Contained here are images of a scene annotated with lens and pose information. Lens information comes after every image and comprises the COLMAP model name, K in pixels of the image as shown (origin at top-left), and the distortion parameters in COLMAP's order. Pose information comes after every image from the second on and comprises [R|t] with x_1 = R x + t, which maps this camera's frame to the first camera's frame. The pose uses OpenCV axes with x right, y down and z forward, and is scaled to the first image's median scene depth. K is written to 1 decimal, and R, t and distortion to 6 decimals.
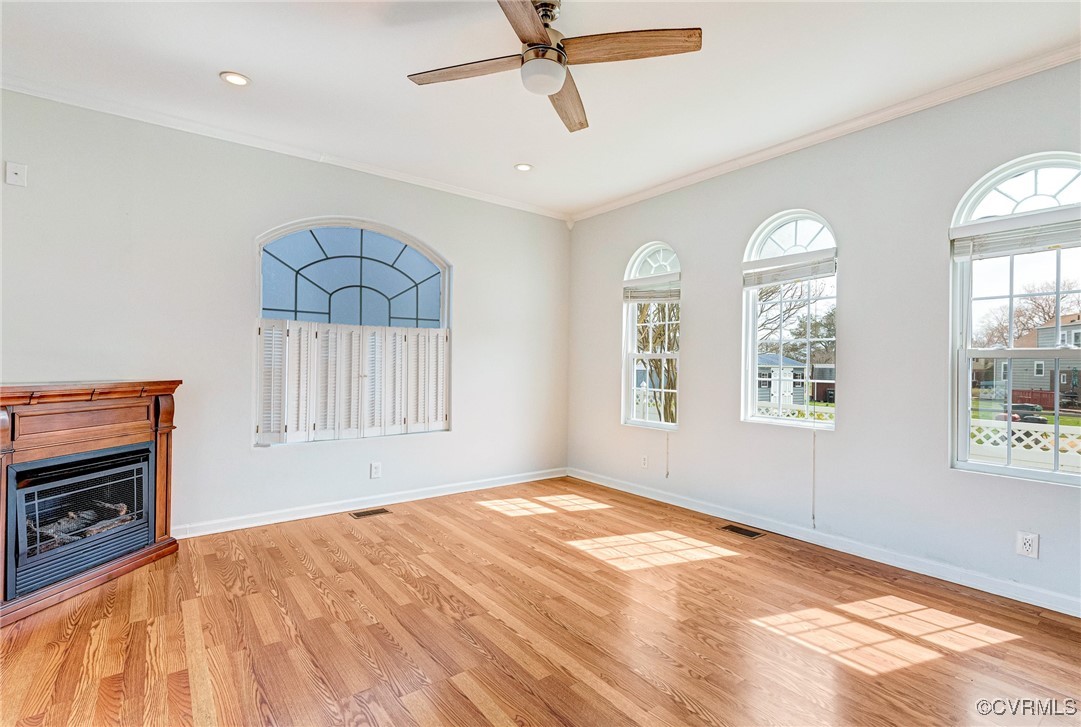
lens RADIAL K [[510.3, 0, 547.5], [0, 510.3, 365.6], [0, 0, 1]] dist [0.005678, -0.002230]
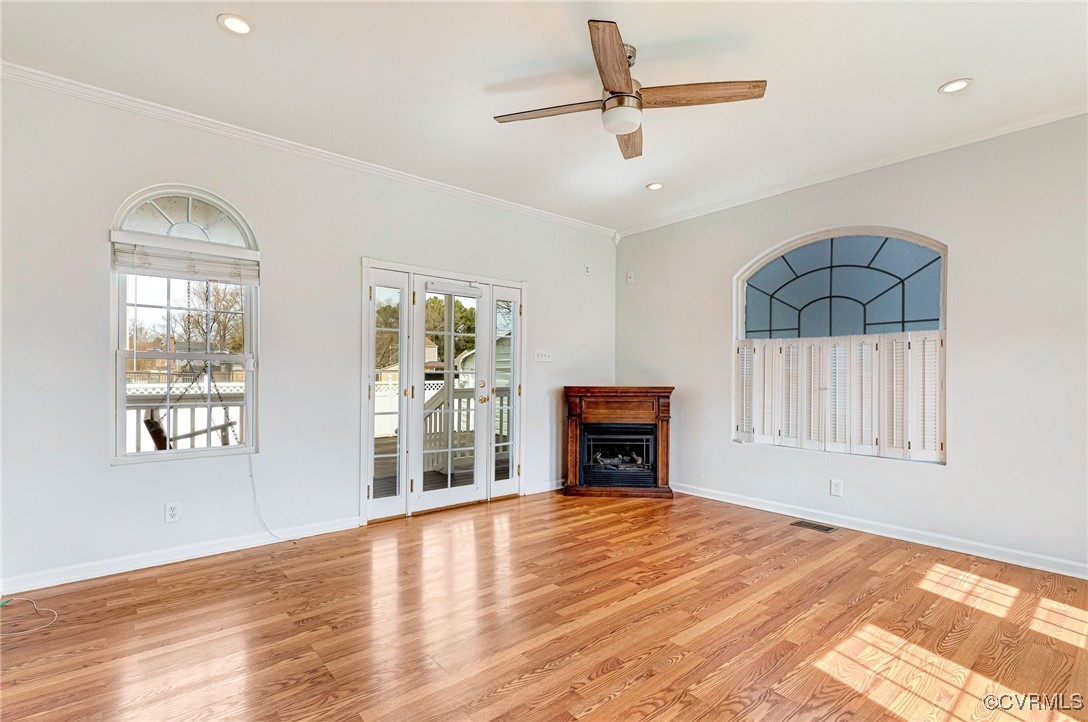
lens RADIAL K [[513.6, 0, 550.0], [0, 513.6, 376.1], [0, 0, 1]] dist [0.005678, -0.002230]
pose [[0.041478, -0.007524, -0.999111, 0.731735], [-0.009511, 0.999923, -0.007925, 0.011729], [0.999094, 0.009832, 0.041403, 0.519906]]
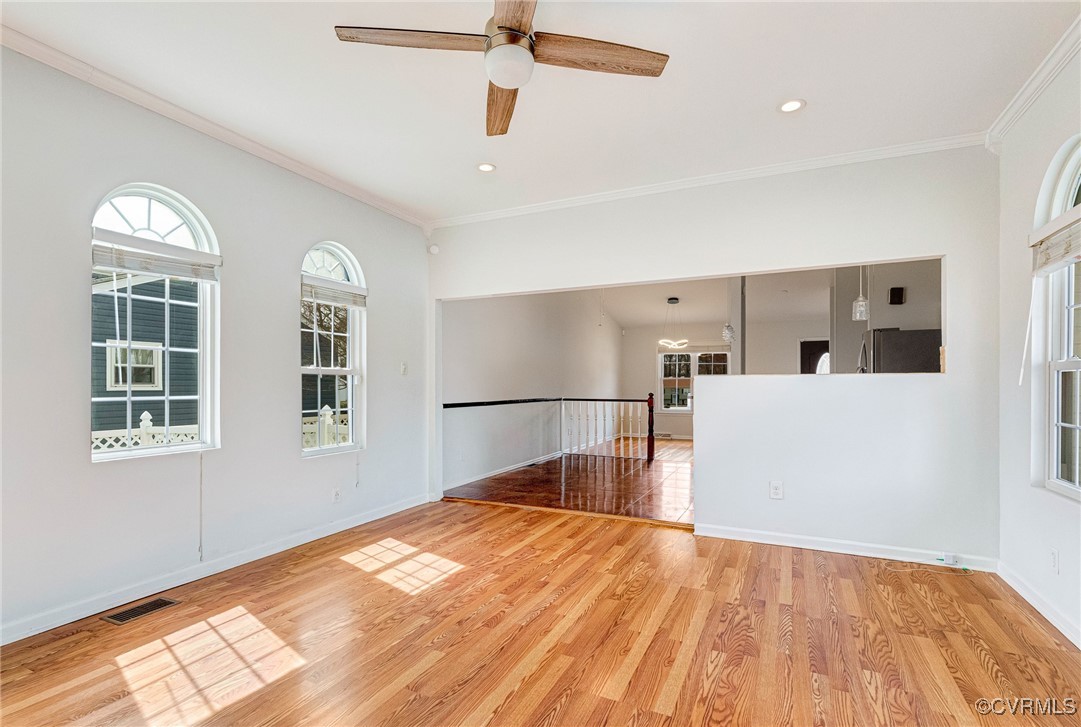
lens RADIAL K [[510.3, 0, 550.7], [0, 510.3, 383.7], [0, 0, 1]] dist [0.005678, -0.002230]
pose [[-0.458979, -0.016593, 0.888292, -0.562455], [-0.006346, 0.999861, 0.015398, -0.010289], [-0.888425, 0.001430, -0.459020, 0.883430]]
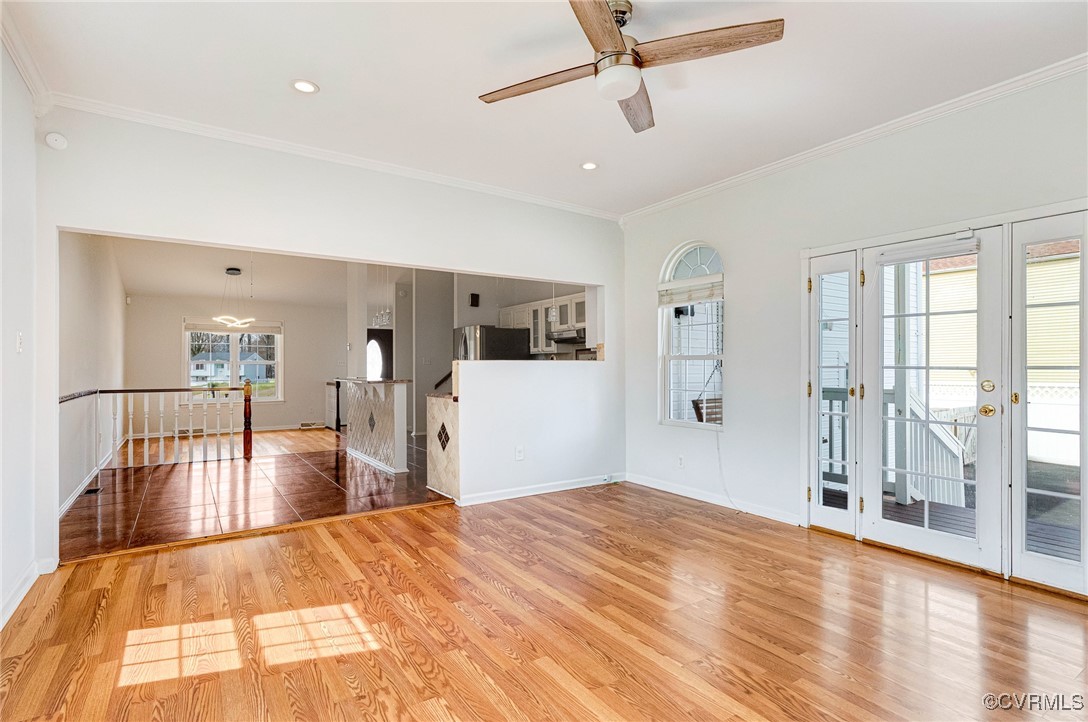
lens RADIAL K [[513.6, 0, 540.3], [0, 513.6, 347.9], [0, 0, 1]] dist [0.005678, -0.002230]
pose [[-0.996528, -0.009835, 0.082671, 0.033741], [-0.012901, 0.999246, -0.036629, 0.003701], [-0.082248, -0.037568, -0.995904, 1.322220]]
